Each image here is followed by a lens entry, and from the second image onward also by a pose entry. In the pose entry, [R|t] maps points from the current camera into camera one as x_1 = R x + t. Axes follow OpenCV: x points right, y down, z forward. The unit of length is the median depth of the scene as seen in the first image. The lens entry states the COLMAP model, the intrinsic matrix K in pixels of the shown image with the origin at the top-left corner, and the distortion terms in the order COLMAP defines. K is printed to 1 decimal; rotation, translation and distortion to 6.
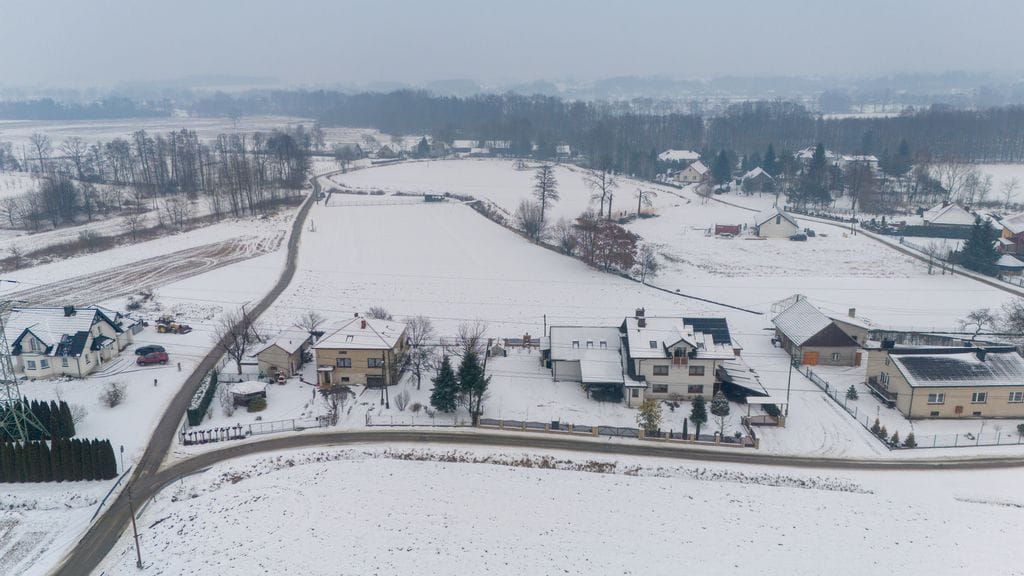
lens RADIAL K [[740.8, 0, 516.8], [0, 740.8, 293.7], [0, 0, 1]] dist [0.076905, -0.065723]
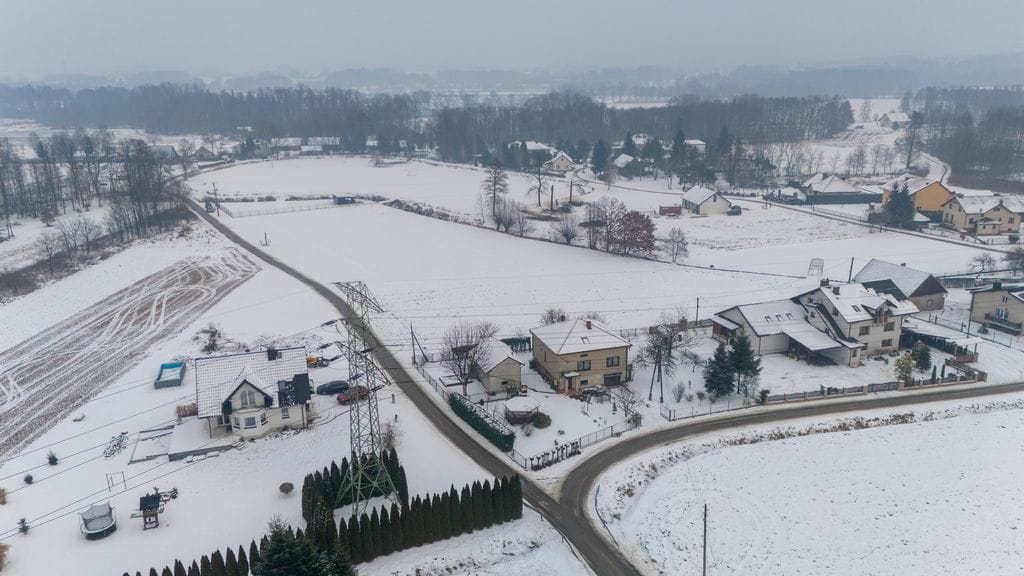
lens RADIAL K [[740.8, 0, 514.9], [0, 740.8, 290.1], [0, 0, 1]] dist [0.076905, -0.065723]
pose [[0.927208, -0.109871, 0.358069, -0.560405], [0.108260, 0.993818, 0.024611, -0.034549], [-0.358559, 0.015945, 0.933371, 0.102768]]
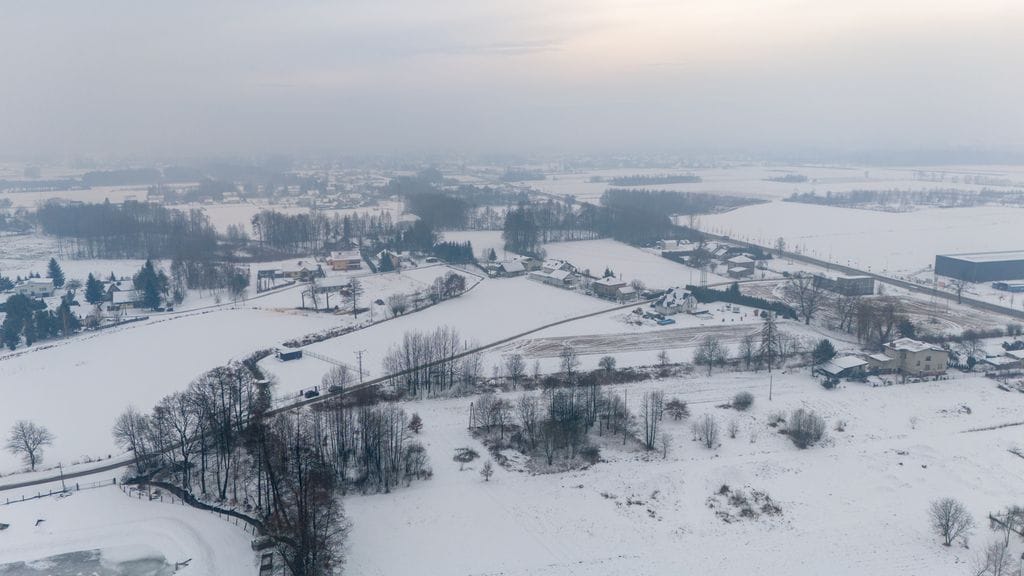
lens RADIAL K [[740.8, 0, 512.4], [0, 740.8, 291.7], [0, 0, 1]] dist [0.076905, -0.065723]
pose [[-0.598122, -0.153127, 0.786640, -2.226501], [0.236316, 0.904230, 0.355700, -1.030526], [-0.765771, 0.398648, -0.504653, 2.646542]]
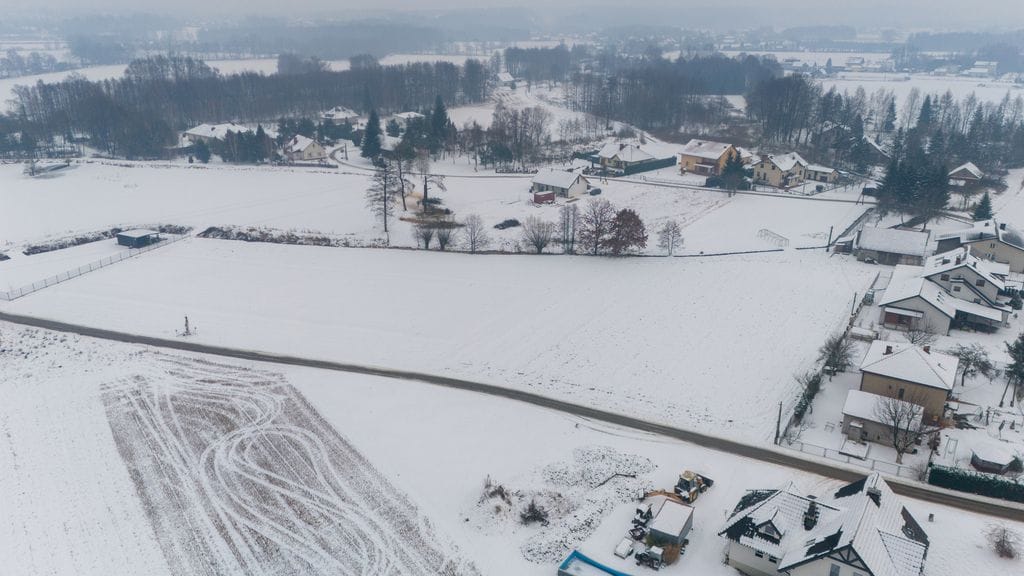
lens RADIAL K [[740.8, 0, 514.0], [0, 740.8, 291.2], [0, 0, 1]] dist [0.076905, -0.065723]
pose [[0.498627, -0.296122, 0.814668, -1.071566], [0.235757, 0.950738, 0.201284, -0.302666], [-0.834140, 0.091698, 0.543876, 0.790201]]
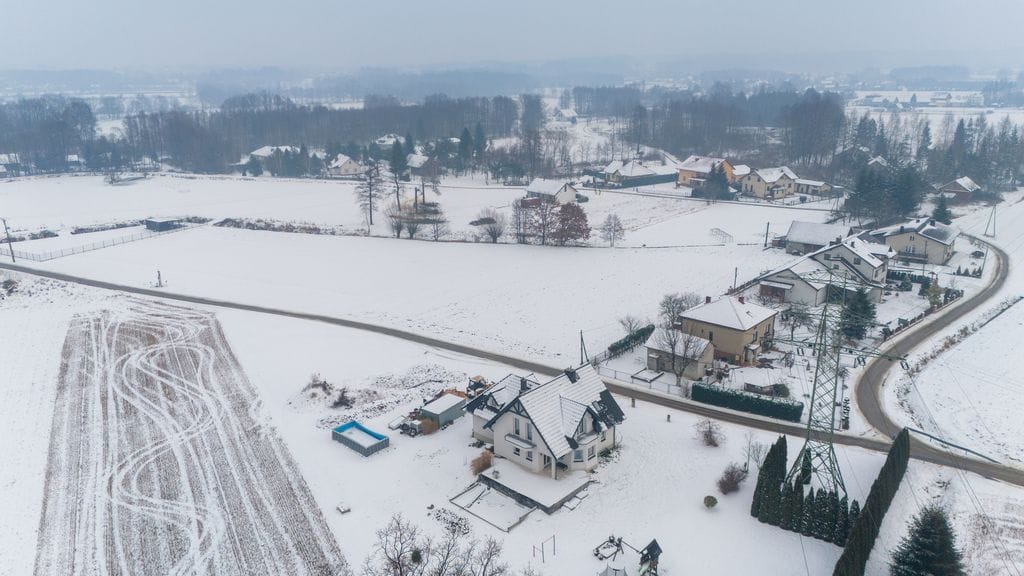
lens RADIAL K [[740.8, 0, 514.6], [0, 740.8, 289.6], [0, 0, 1]] dist [0.076905, -0.065723]
pose [[0.619443, -0.228219, 0.751136, -1.046620], [0.226529, 0.968074, 0.107319, -0.139990], [-0.751648, 0.103676, 0.651365, 0.476516]]
